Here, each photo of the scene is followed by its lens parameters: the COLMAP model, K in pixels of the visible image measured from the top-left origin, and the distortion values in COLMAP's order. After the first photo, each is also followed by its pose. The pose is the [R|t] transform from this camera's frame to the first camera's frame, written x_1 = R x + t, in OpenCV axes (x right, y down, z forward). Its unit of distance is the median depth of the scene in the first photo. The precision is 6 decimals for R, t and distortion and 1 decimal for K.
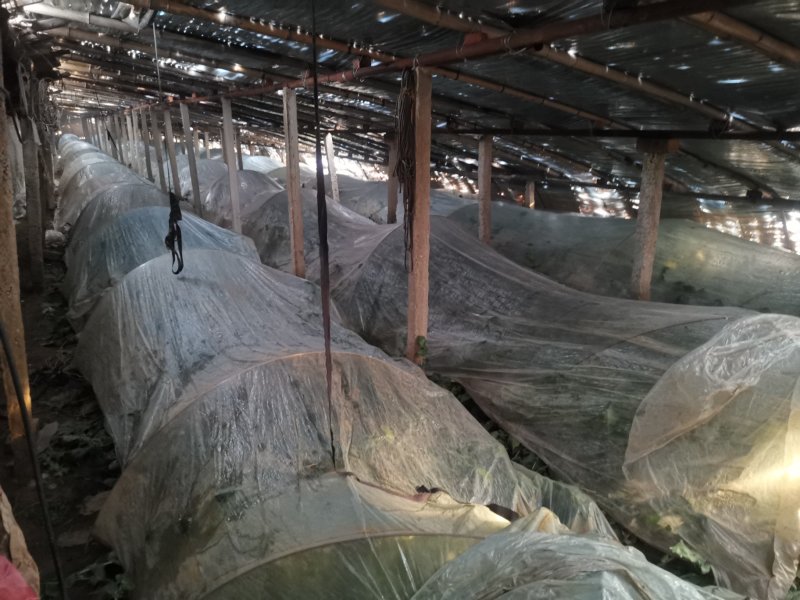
lens RADIAL K [[614.7, 0, 404.8], [0, 614.7, 298.4], [0, 0, 1]] dist [0.060472, -0.052100]
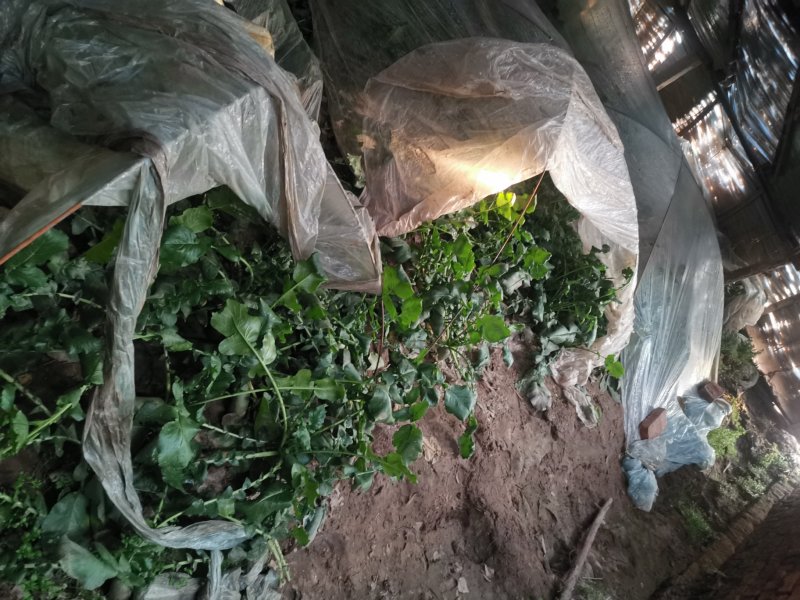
lens RADIAL K [[614.7, 0, 404.8], [0, 614.7, 298.4], [0, 0, 1]] dist [0.060472, -0.052100]
pose [[0.718059, 0.498947, 0.485225, 0.093438], [-0.689917, 0.602129, 0.401815, 0.049937], [-0.091684, -0.623292, 0.776596, 0.010604]]
